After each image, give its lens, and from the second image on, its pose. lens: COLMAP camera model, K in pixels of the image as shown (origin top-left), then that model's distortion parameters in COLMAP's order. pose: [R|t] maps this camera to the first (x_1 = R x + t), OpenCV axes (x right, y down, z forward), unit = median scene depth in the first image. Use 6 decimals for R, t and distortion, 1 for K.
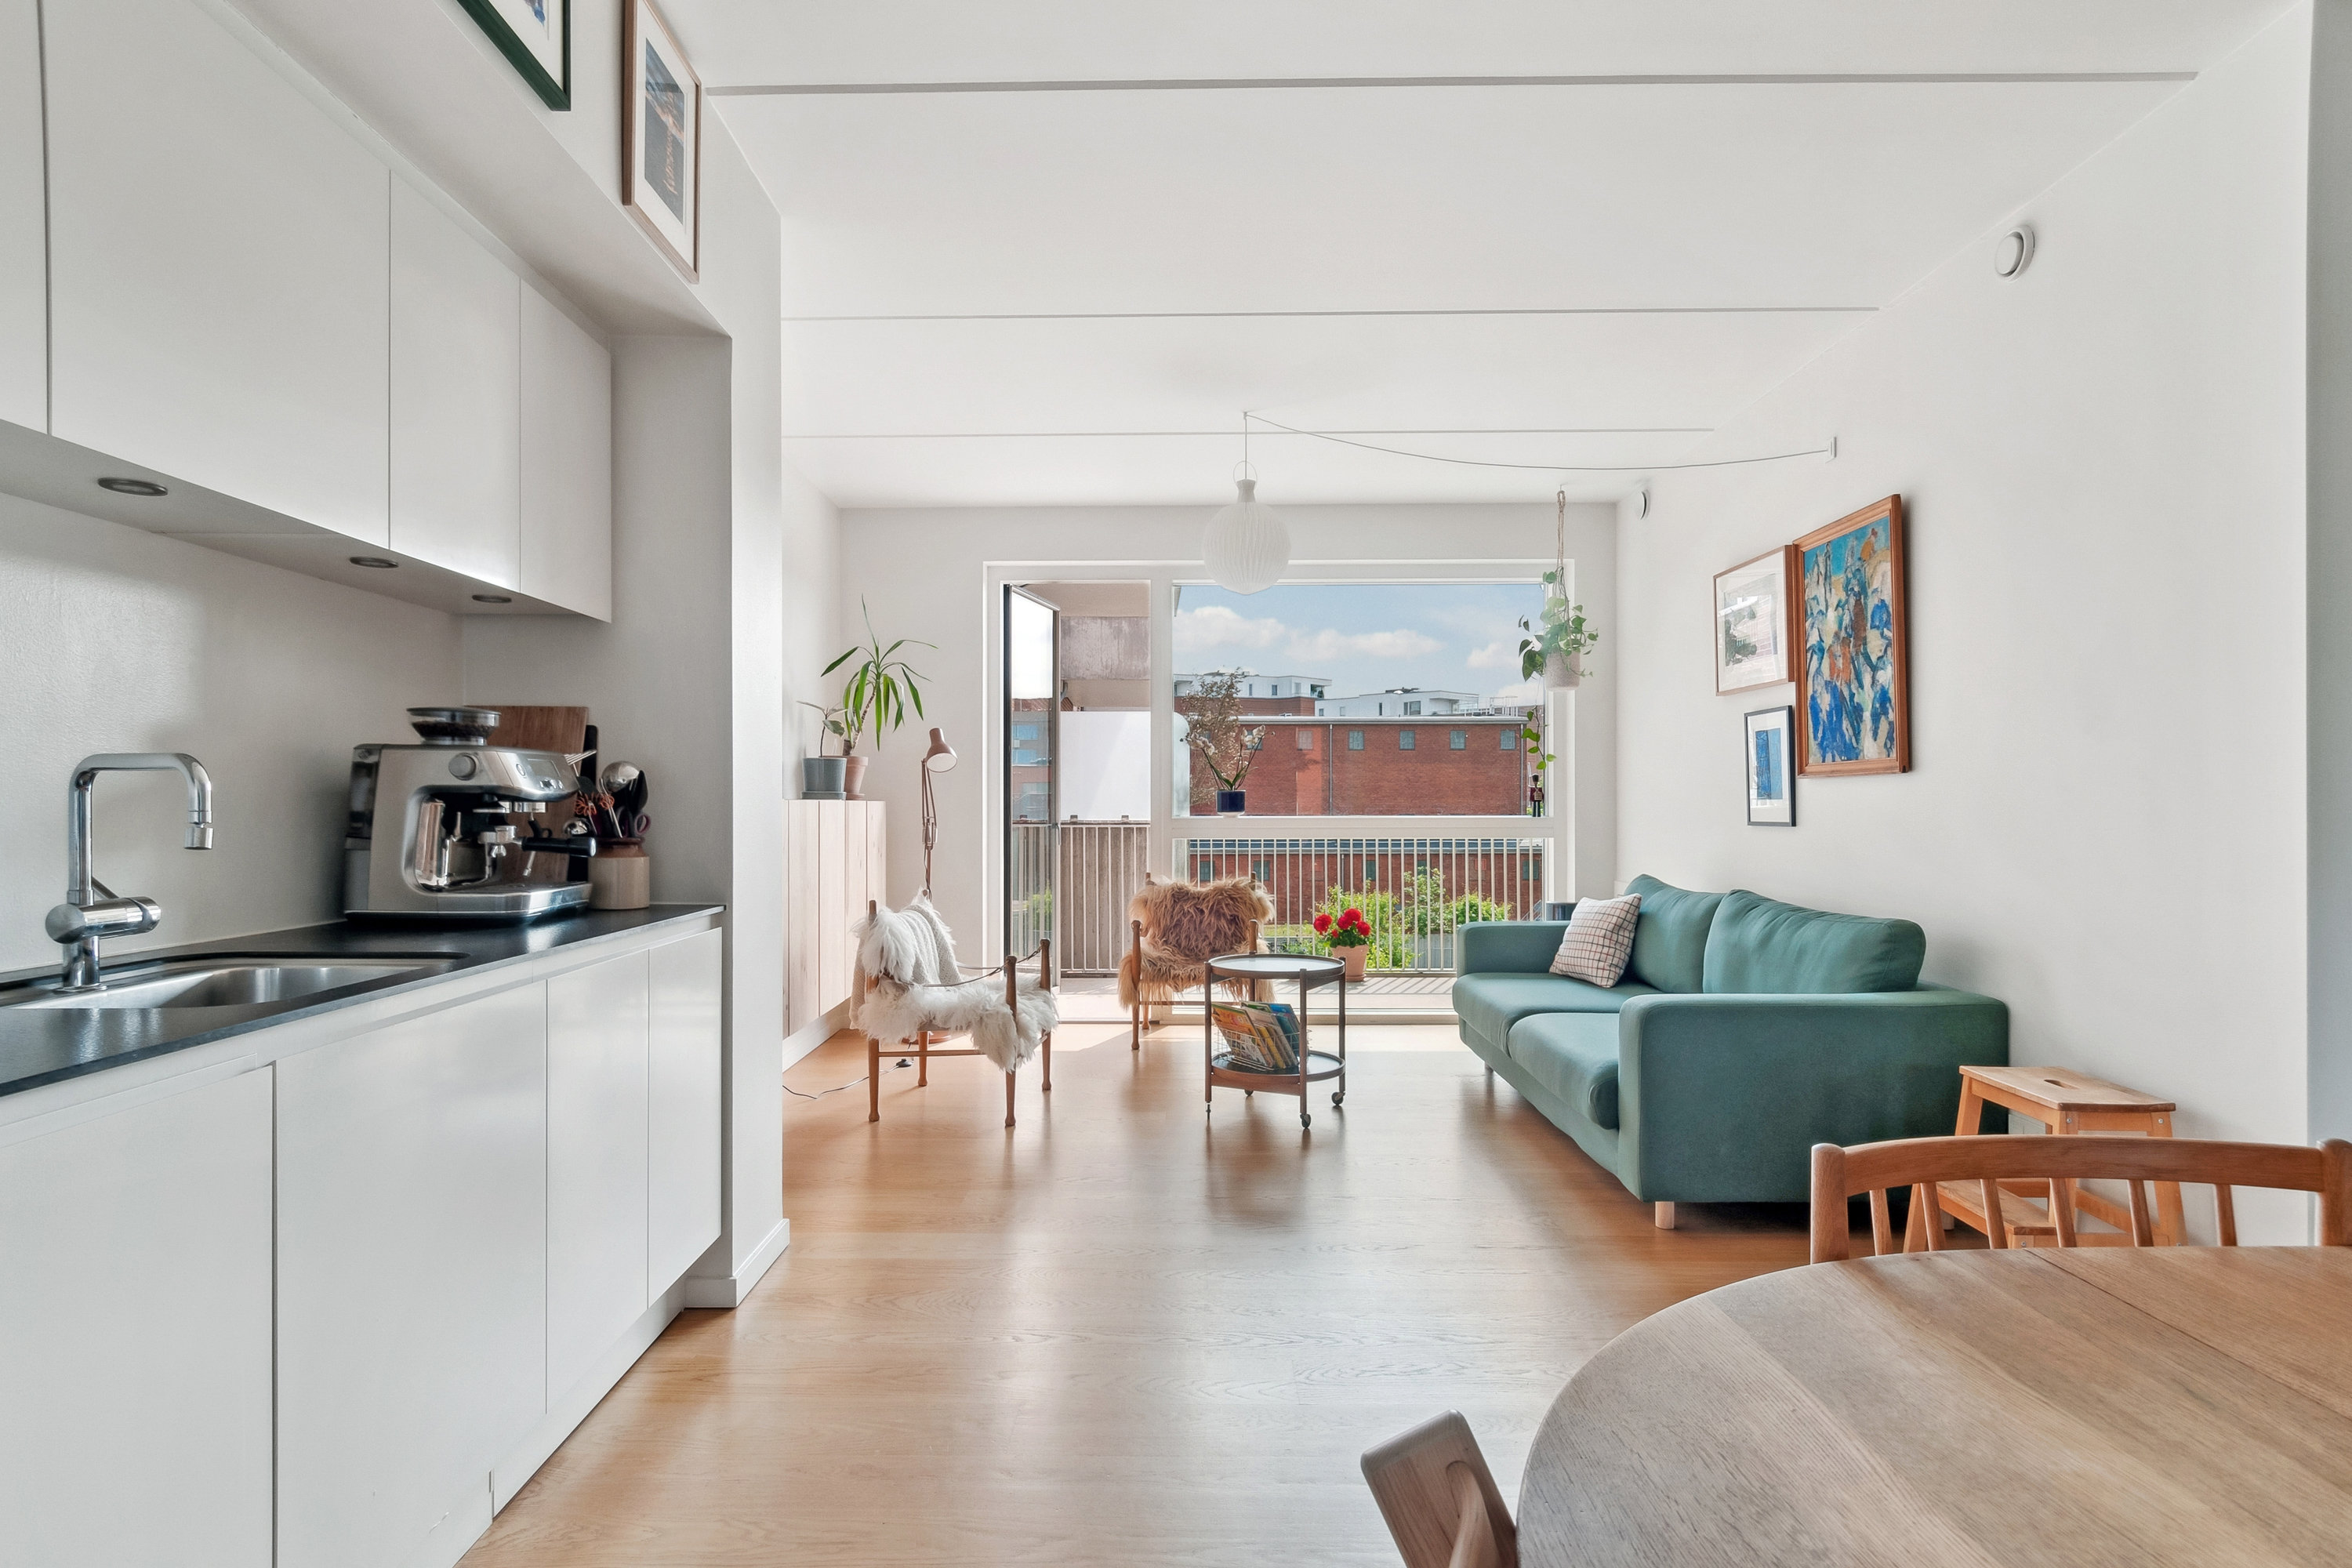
lens RADIAL K [[1212.4, 0, 1179.7], [0, 1212.4, 806.2], [0, 0, 1]] dist [0.013225, -0.010353]
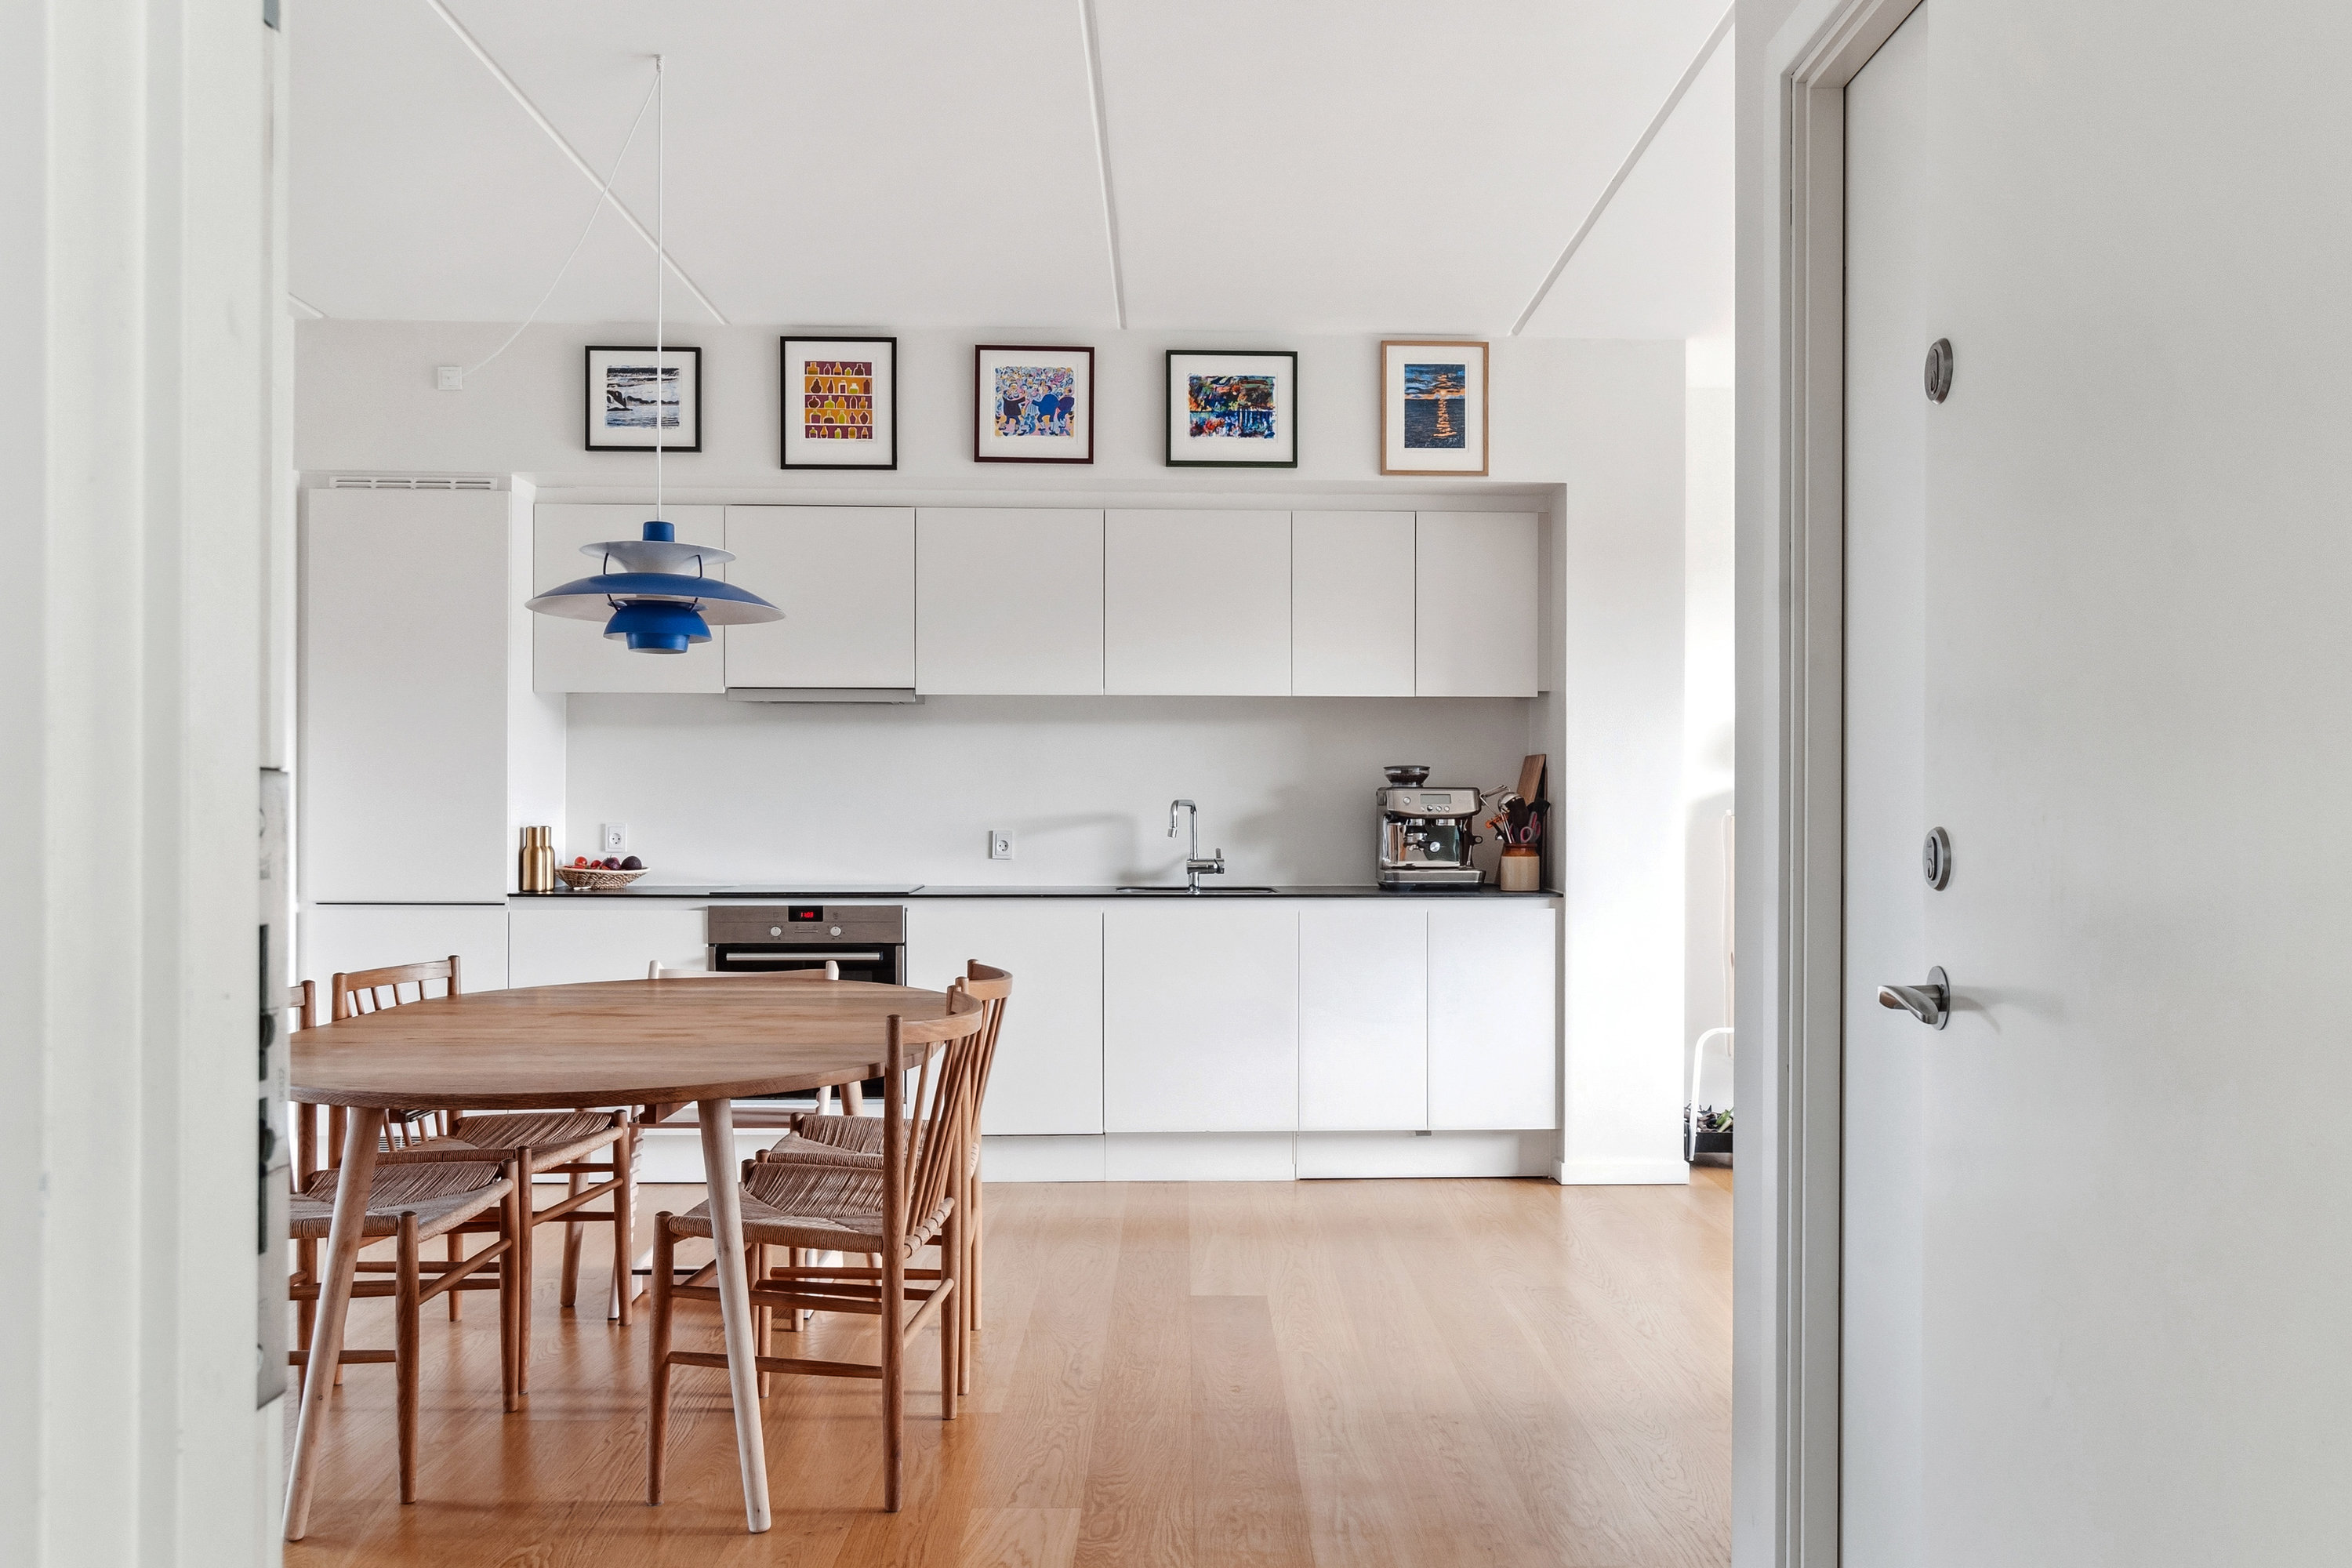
lens RADIAL K [[1858.4, 0, 1183.9], [0, 1858.4, 832.0], [0, 0, 1]] dist [-0.035494, 0.058861]
pose [[0.019082, 0.008780, -0.999779, 1.190036], [-0.004917, 0.999950, 0.008688, -0.003159], [0.999806, 0.004751, 0.019124, 0.362001]]
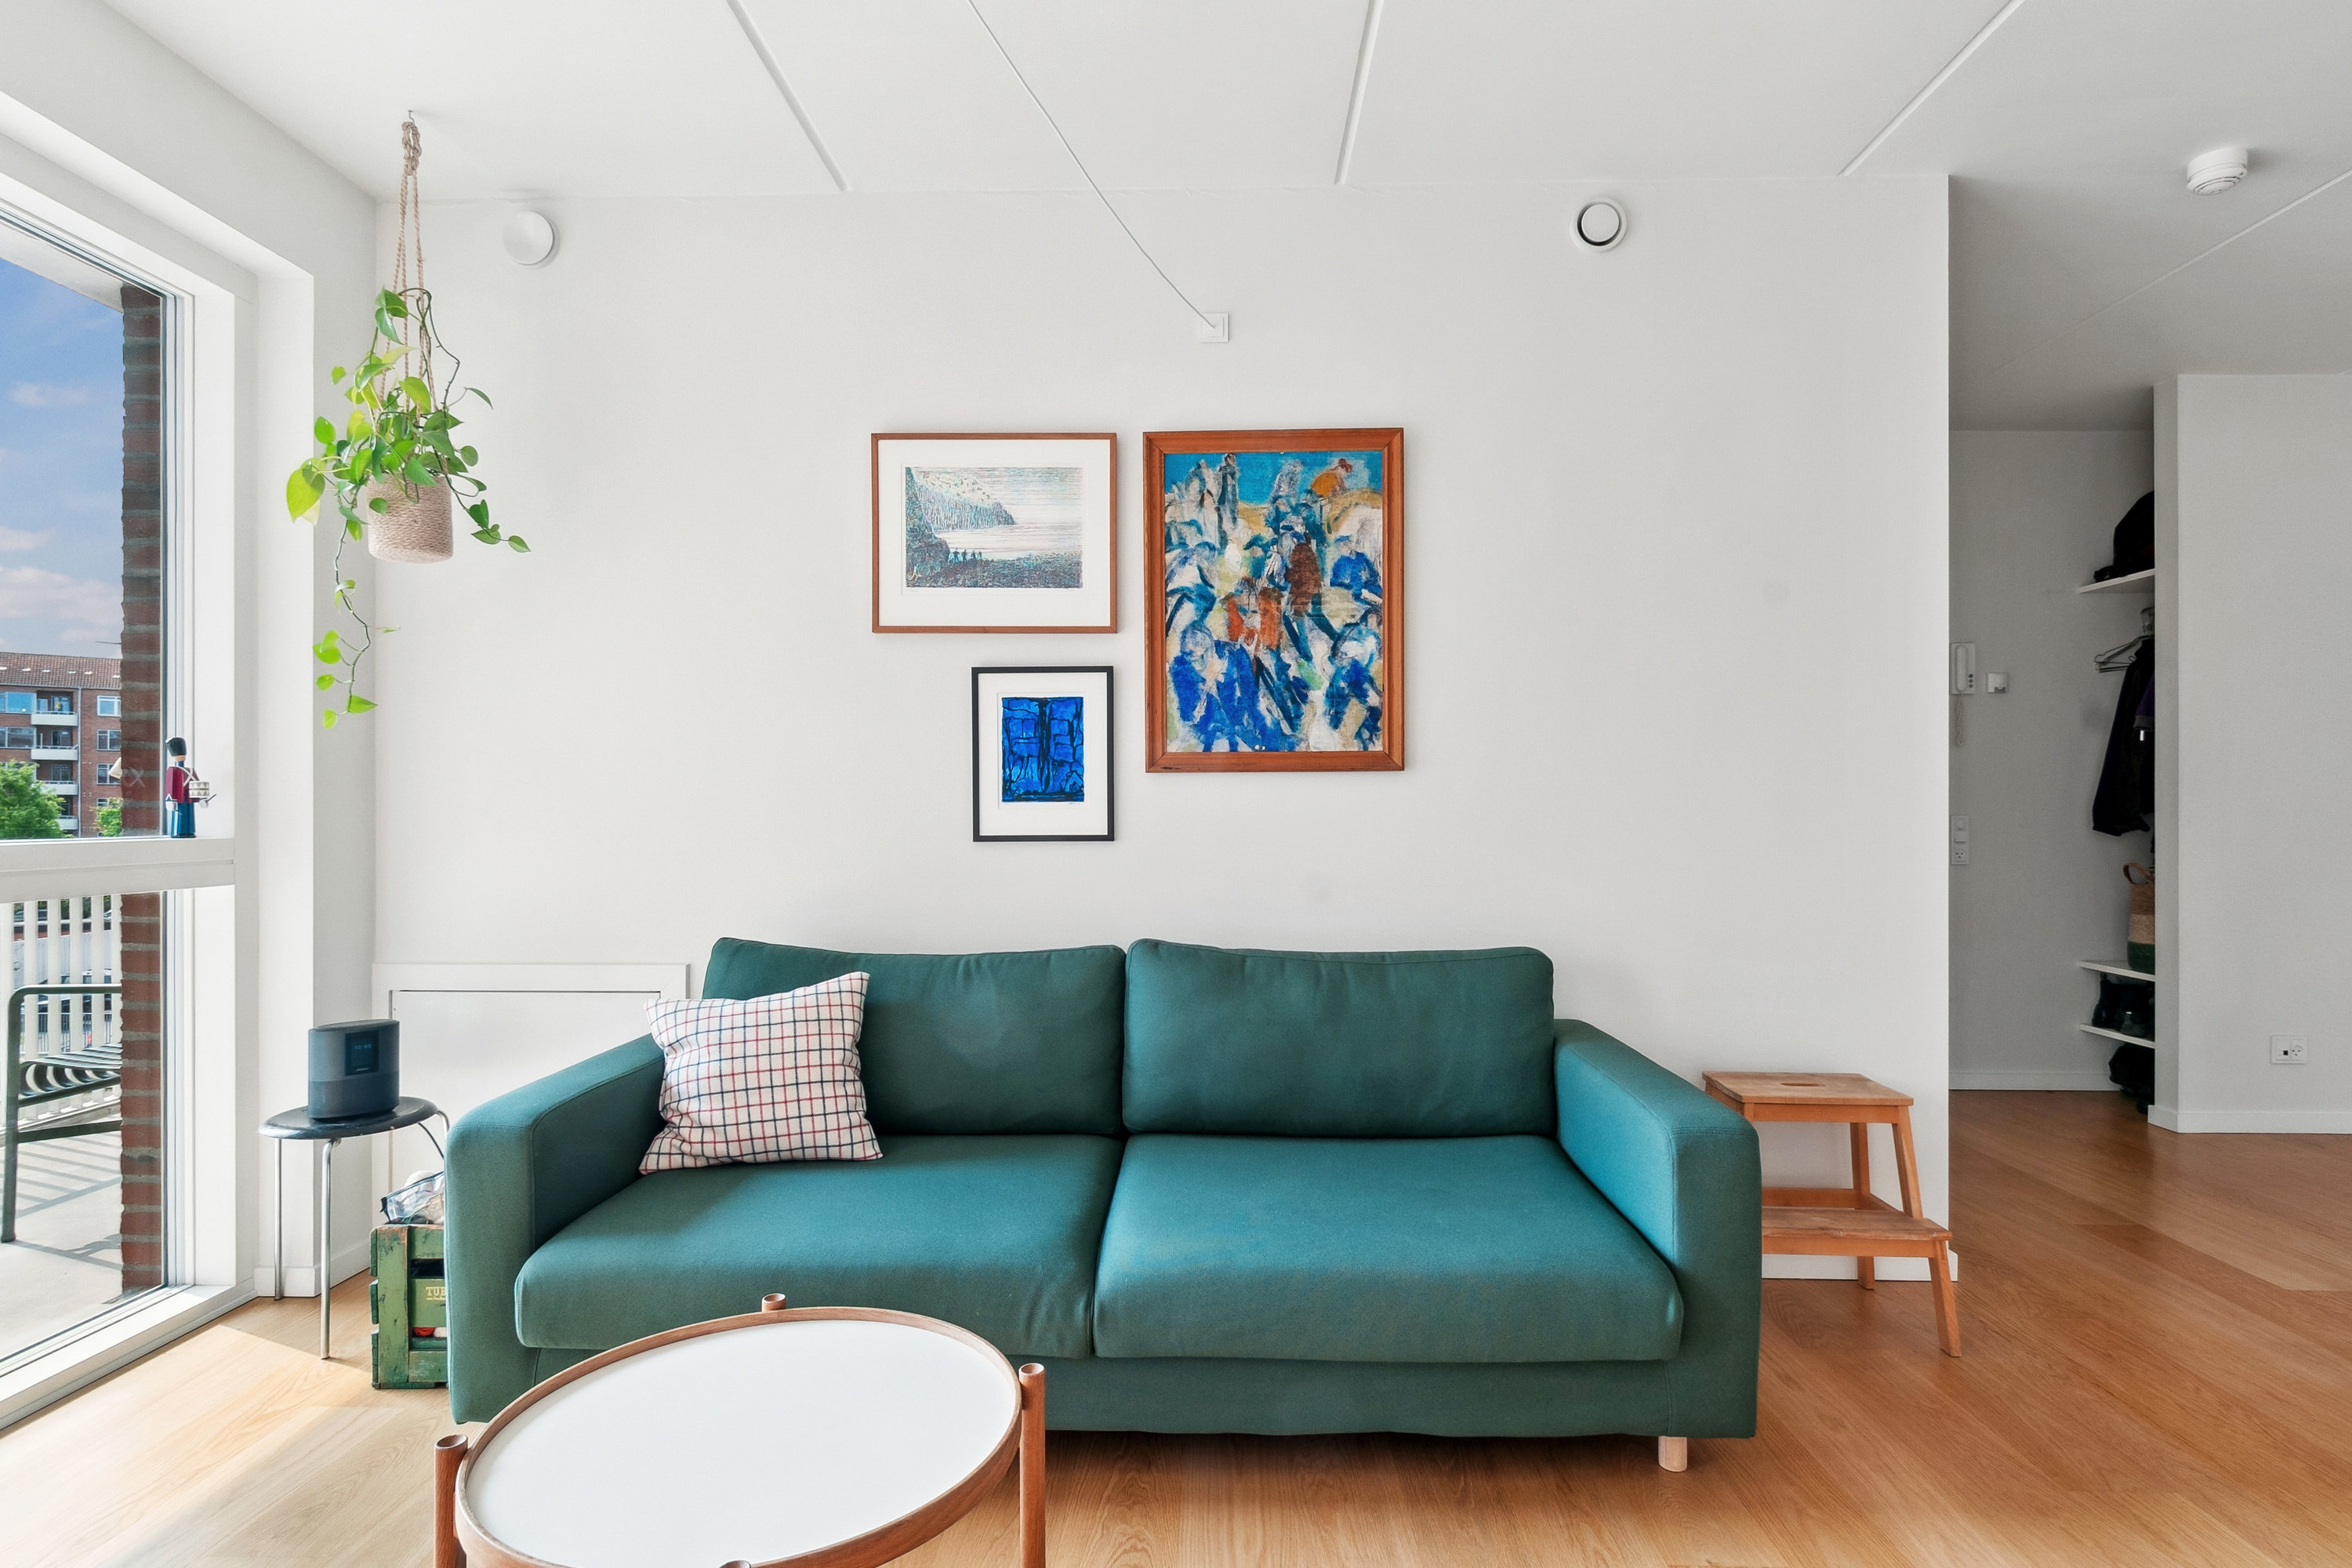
lens RADIAL K [[1212.4, 0, 1179.7], [0, 1212.4, 806.2], [0, 0, 1]] dist [0.013225, -0.010353]
pose [[0.014227, 0.001630, 0.999897, -0.203870], [0.000854, 0.999998, -0.001643, -0.002112], [-0.999898, 0.000877, 0.014226, 1.025184]]
